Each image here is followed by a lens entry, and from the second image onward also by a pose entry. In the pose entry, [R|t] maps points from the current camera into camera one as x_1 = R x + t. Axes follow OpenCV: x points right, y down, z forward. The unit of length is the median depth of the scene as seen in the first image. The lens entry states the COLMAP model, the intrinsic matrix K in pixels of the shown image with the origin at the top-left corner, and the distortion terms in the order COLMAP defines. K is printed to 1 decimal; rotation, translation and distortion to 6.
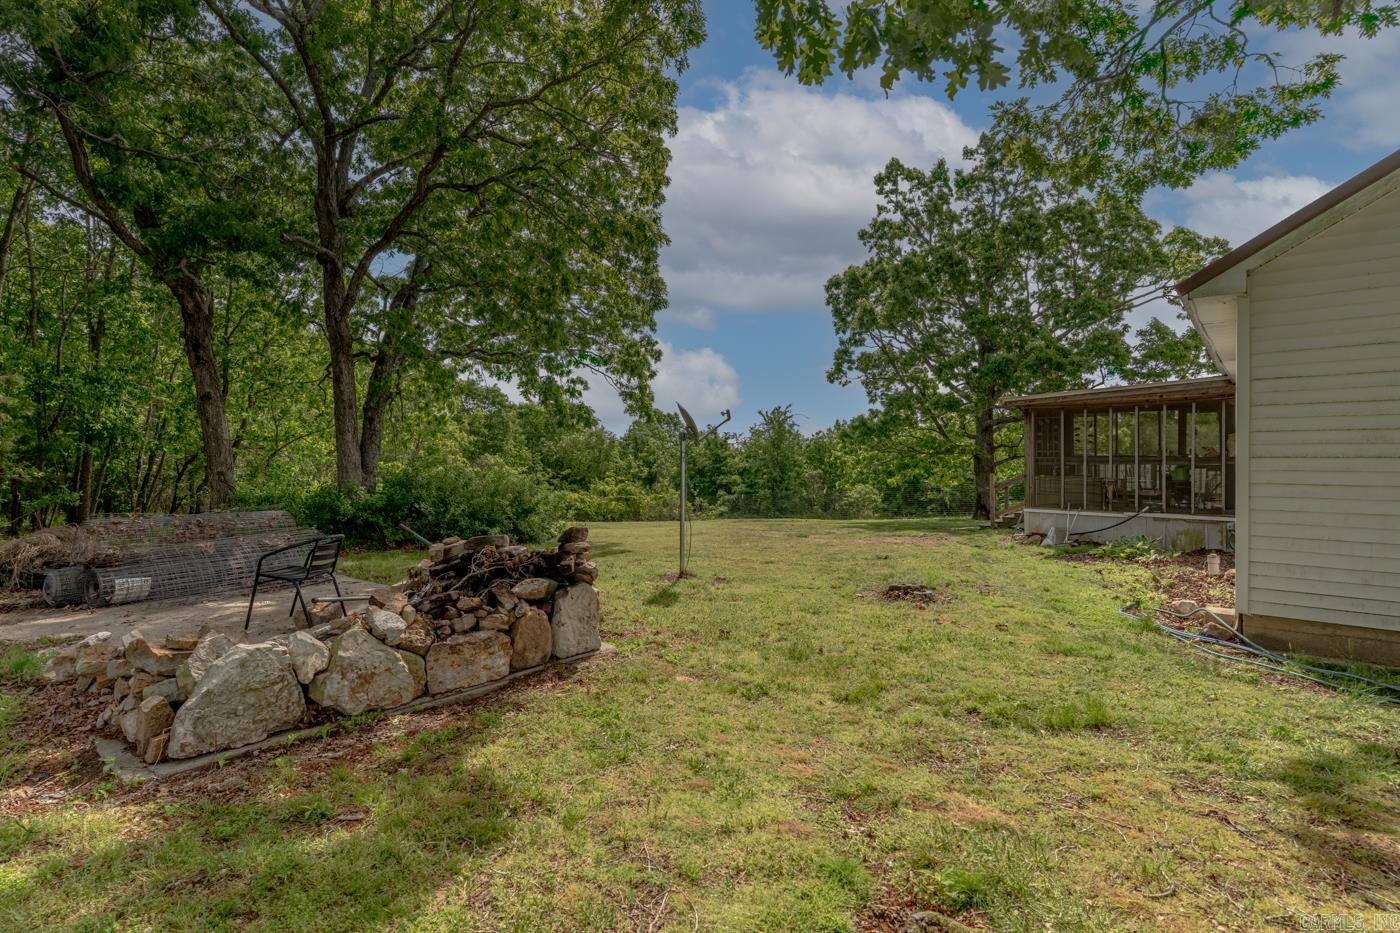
lens RADIAL K [[679.5, 0, 697.0], [0, 679.5, 464.5], [0, 0, 1]] dist [0.000098, 0.001182]
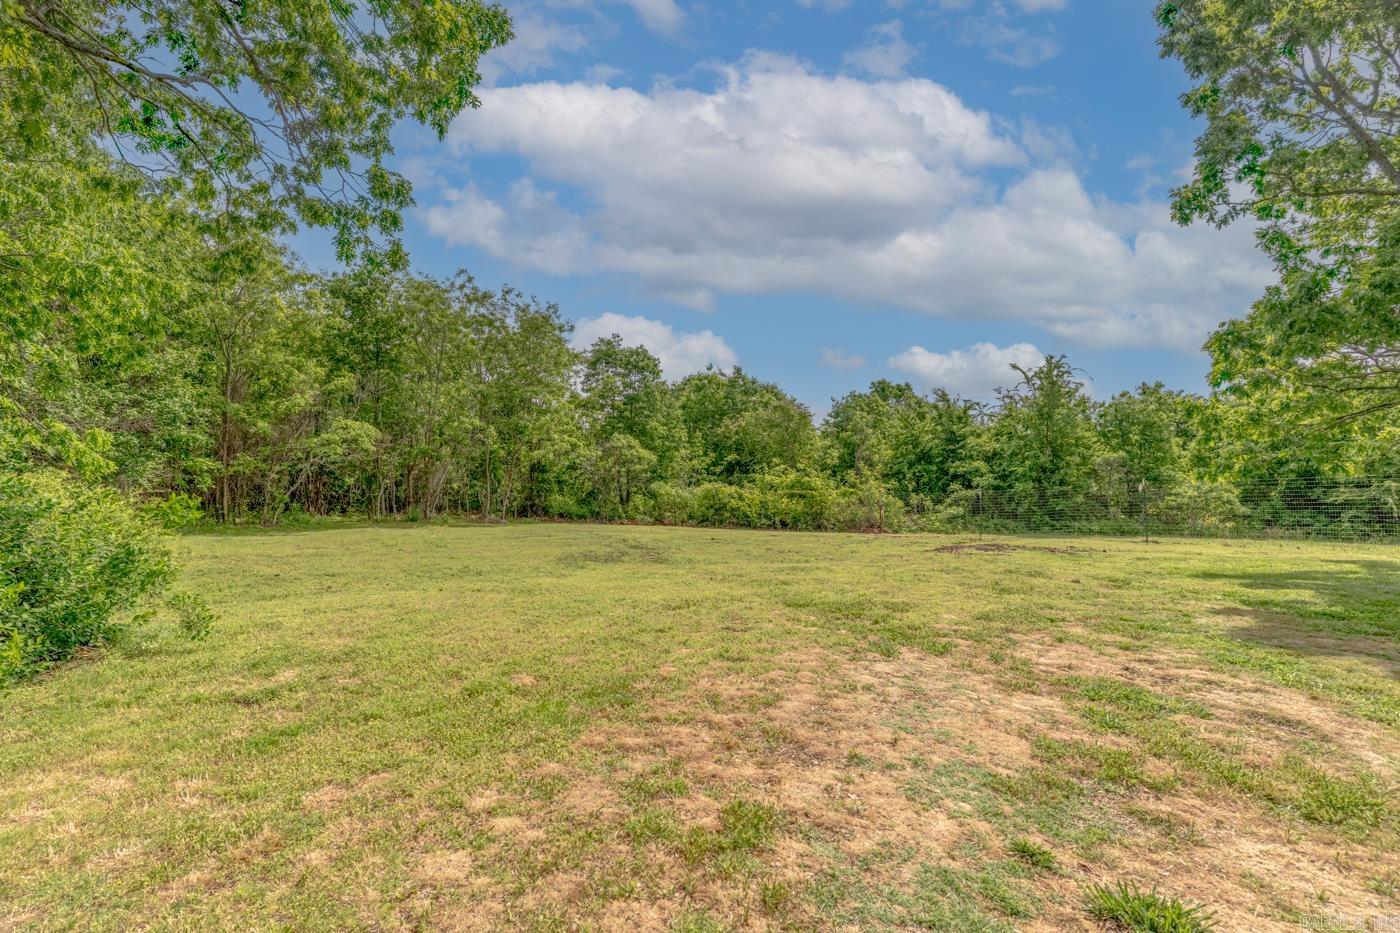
lens RADIAL K [[679.5, 0, 707.0], [0, 679.5, 472.1], [0, 0, 1]] dist [0.000098, 0.001182]
pose [[0.937816, 0.001110, -0.347130, 0.041555], [0.007886, 0.999669, 0.024503, 0.009055], [0.347043, -0.025717, 0.937497, 0.299232]]
